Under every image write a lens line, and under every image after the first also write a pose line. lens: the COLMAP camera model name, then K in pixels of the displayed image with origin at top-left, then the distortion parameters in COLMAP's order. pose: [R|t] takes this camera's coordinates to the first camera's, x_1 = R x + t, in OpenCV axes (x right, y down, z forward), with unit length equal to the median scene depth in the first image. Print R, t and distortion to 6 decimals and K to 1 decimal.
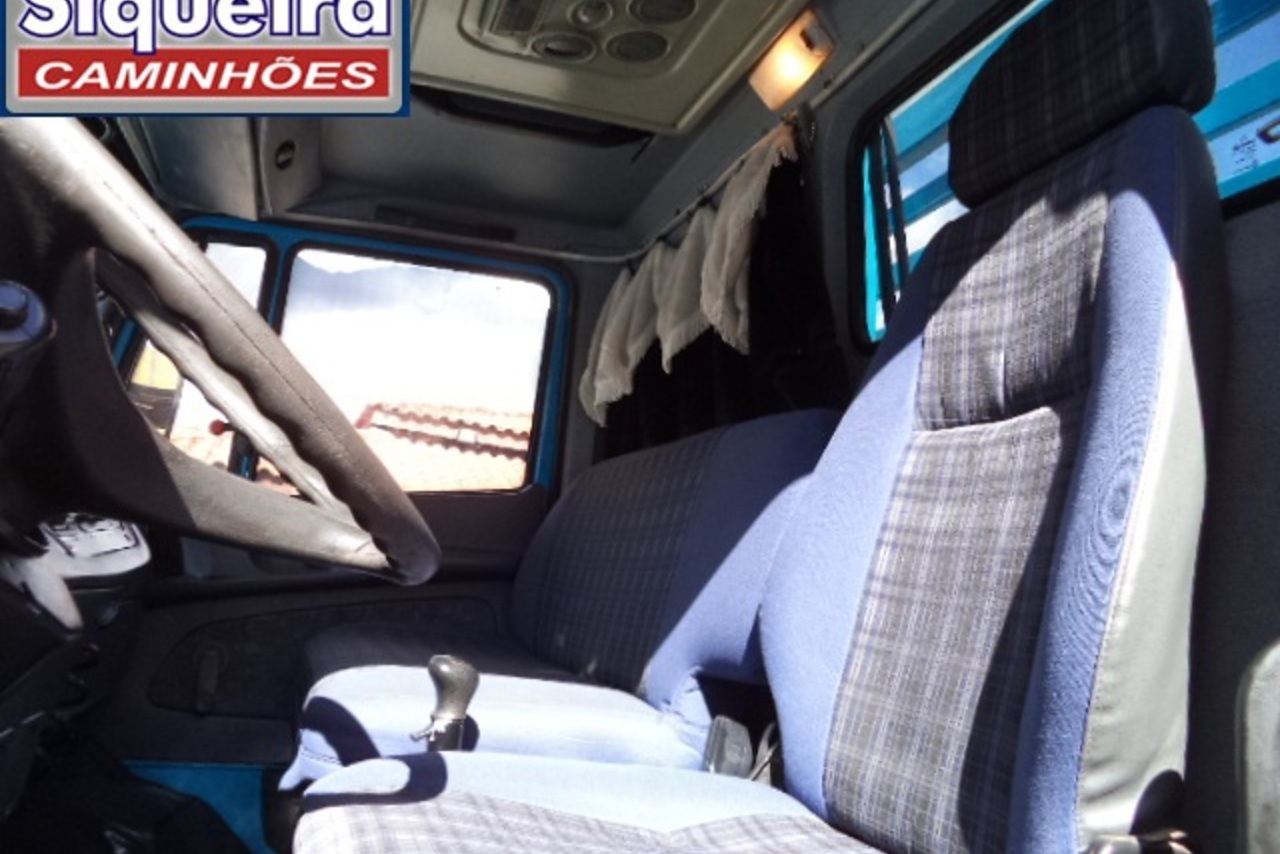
lens RADIAL K [[1013.3, 0, 644.1], [0, 1013.3, 423.9], [0, 0, 1]] dist [-0.037419, 0.013650]
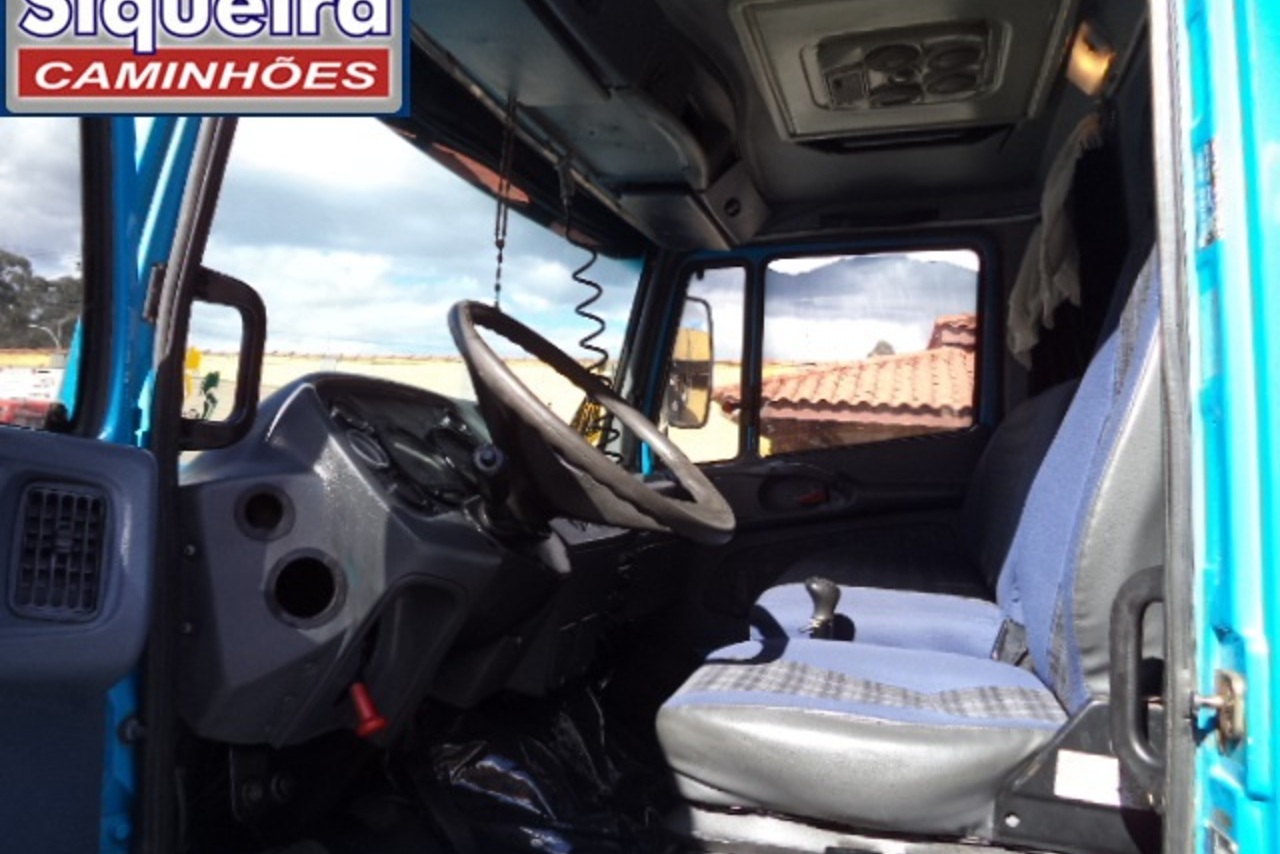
lens RADIAL K [[1013.3, 0, 644.5], [0, 1013.3, 427.3], [0, 0, 1]] dist [-0.037419, 0.013650]
pose [[0.829214, -0.089196, -0.551768, 0.445900], [0.139792, 0.988906, 0.050222, -0.105017], [0.541167, -0.118778, 0.832484, -0.369639]]
